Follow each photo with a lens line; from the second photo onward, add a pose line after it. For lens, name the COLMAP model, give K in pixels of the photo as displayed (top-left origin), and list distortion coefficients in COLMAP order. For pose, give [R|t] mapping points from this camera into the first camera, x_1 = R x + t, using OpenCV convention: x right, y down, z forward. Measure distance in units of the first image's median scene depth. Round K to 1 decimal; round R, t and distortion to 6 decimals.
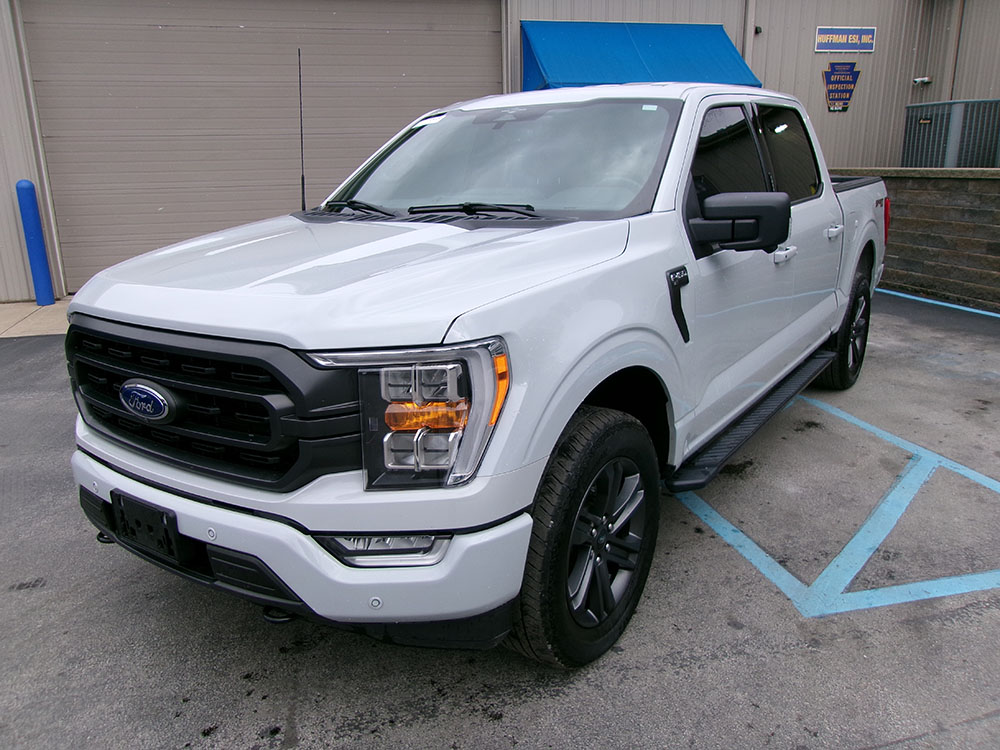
lens RADIAL K [[770.1, 0, 495.7], [0, 770.1, 383.7], [0, 0, 1]] dist [-0.019441, 0.029154]
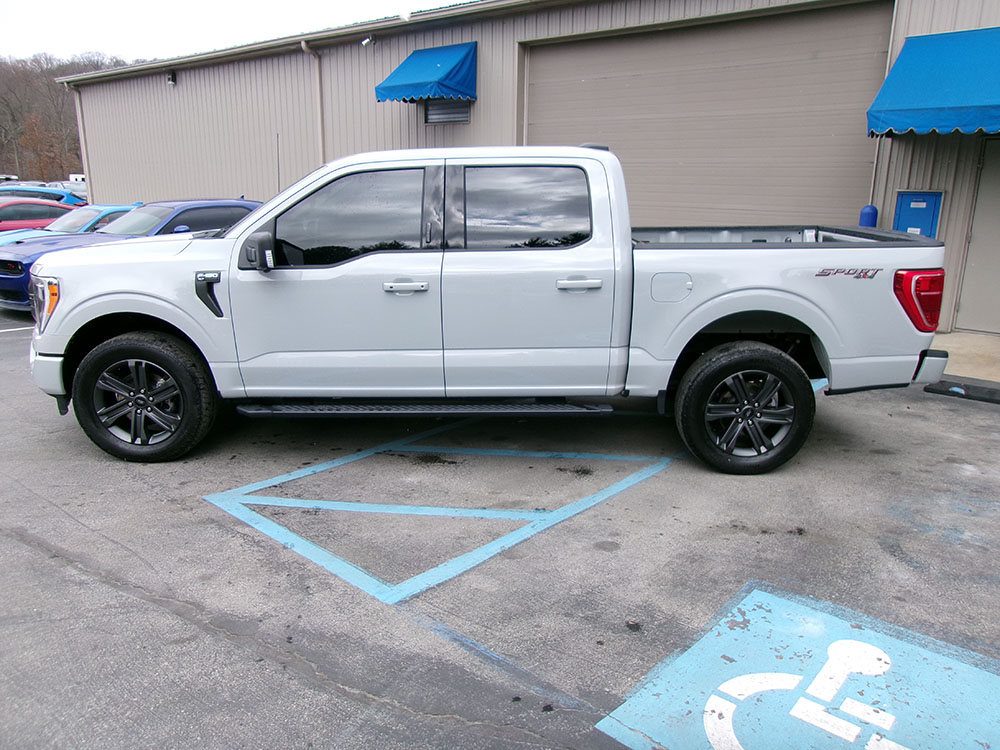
lens RADIAL K [[770.1, 0, 484.8], [0, 770.1, 380.4], [0, 0, 1]] dist [-0.019441, 0.029154]
pose [[0.561066, 0.235389, -0.793597, 1.107517], [-0.244516, 0.963064, 0.112784, -0.144404], [0.790833, 0.130767, 0.597899, 0.271513]]
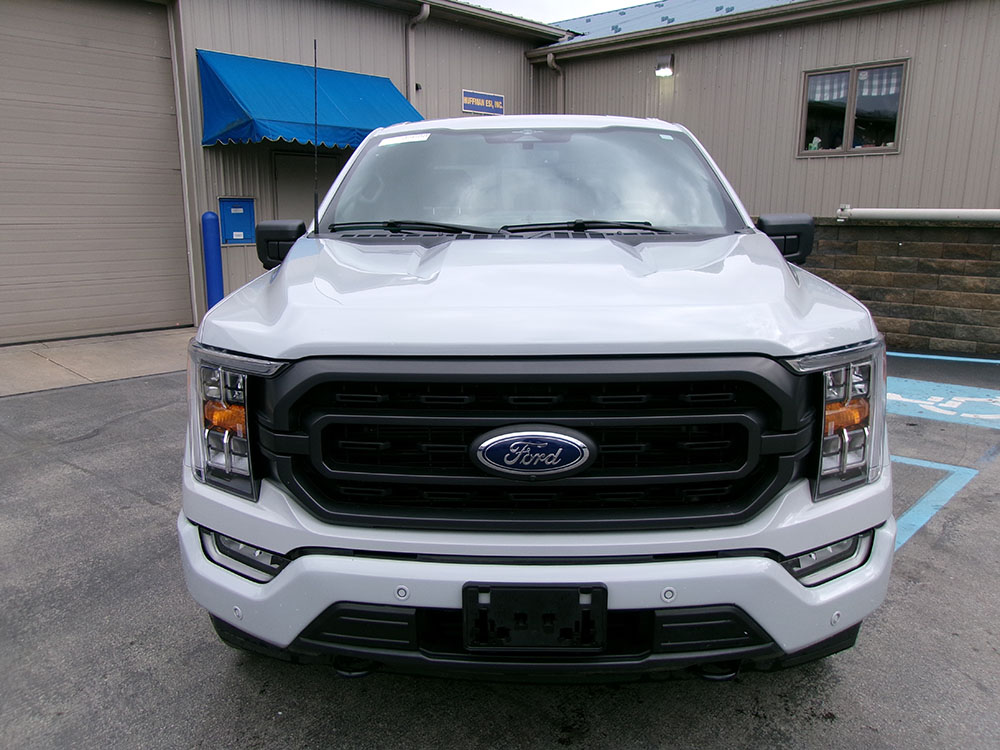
lens RADIAL K [[770.1, 0, 496.0], [0, 770.1, 378.5], [0, 0, 1]] dist [-0.019441, 0.029154]
pose [[0.835060, -0.098853, 0.541205, -0.405493], [0.137618, 0.989984, -0.031516, -0.014183], [-0.532669, 0.100797, 0.840300, 0.164361]]
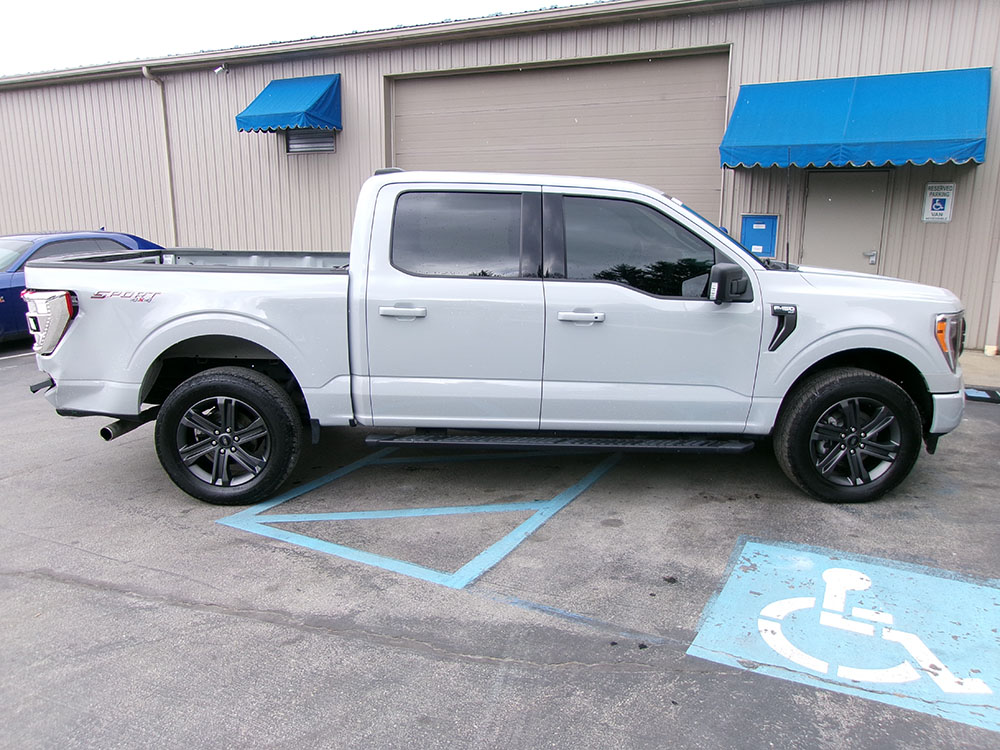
lens RADIAL K [[770.1, 0, 491.1], [0, 770.1, 384.9], [0, 0, 1]] dist [-0.019441, 0.029154]
pose [[0.744316, 0.171695, -0.645379, 1.040188], [-0.198077, 0.979658, 0.032183, -0.081456], [0.637777, 0.103881, 0.763184, 0.062216]]
